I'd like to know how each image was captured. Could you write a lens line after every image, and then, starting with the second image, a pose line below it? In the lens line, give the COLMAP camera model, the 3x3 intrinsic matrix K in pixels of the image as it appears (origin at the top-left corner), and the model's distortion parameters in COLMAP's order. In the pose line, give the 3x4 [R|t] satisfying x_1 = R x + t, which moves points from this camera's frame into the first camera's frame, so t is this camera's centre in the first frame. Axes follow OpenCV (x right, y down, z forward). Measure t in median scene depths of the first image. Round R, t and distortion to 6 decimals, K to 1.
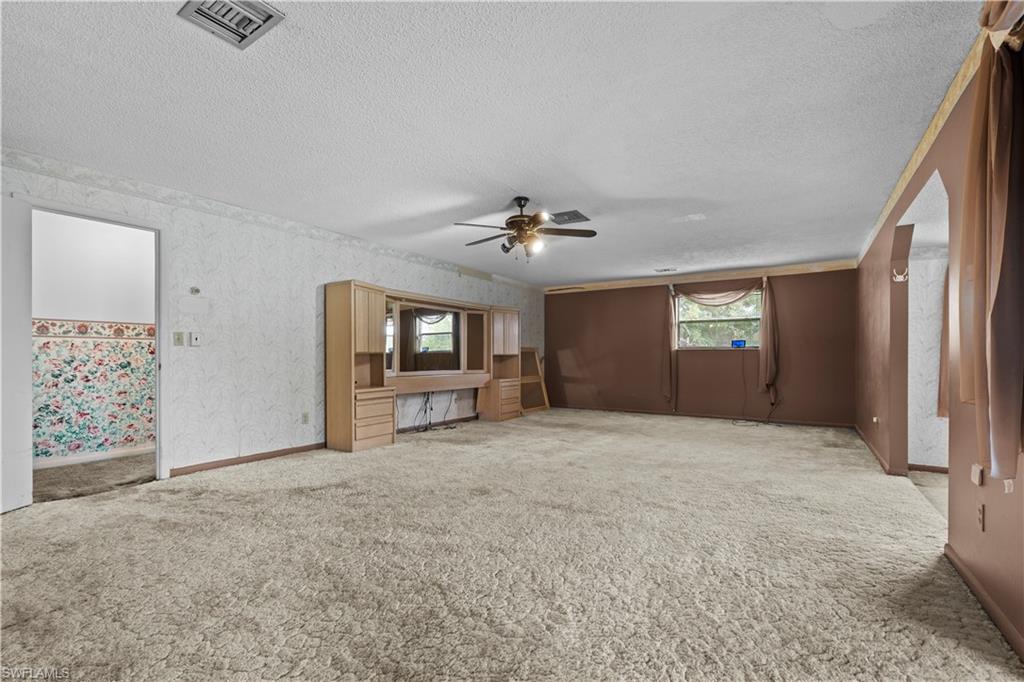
lens RADIAL K [[436.1, 0, 506.7], [0, 436.1, 350.1], [0, 0, 1]] dist [-0.008487, -0.000112]
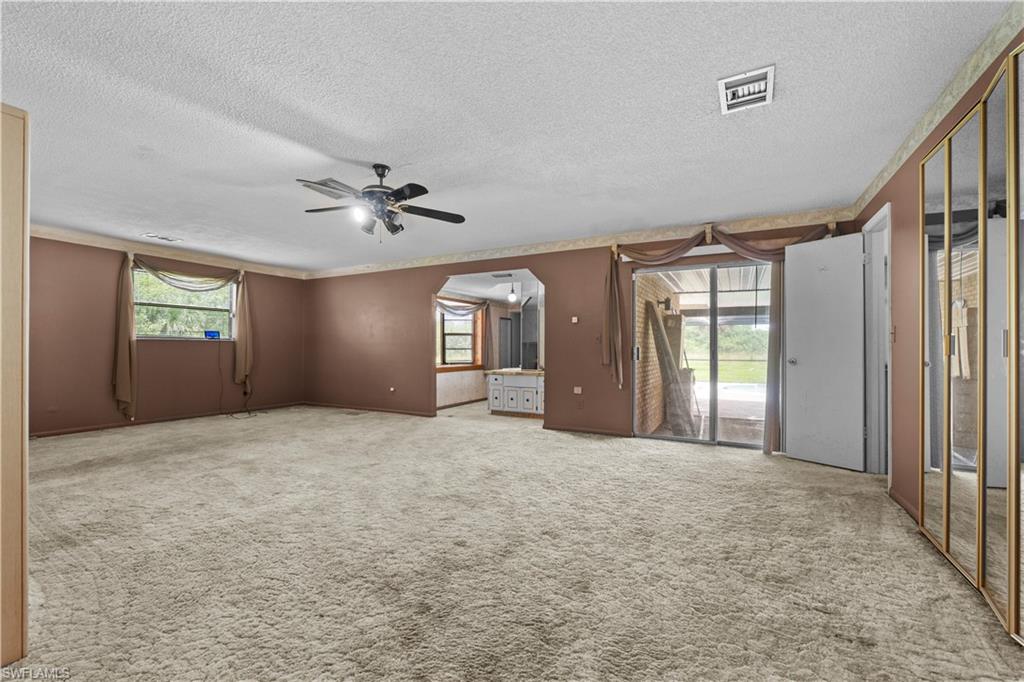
lens RADIAL K [[436.1, 0, 506.2], [0, 436.1, 343.8], [0, 0, 1]] dist [-0.008487, -0.000112]
pose [[-0.098259, 0.003385, 0.995155, -0.473573], [-0.013924, 0.999892, -0.004776, 0.000769], [-0.995063, -0.014326, -0.098201, 0.467131]]
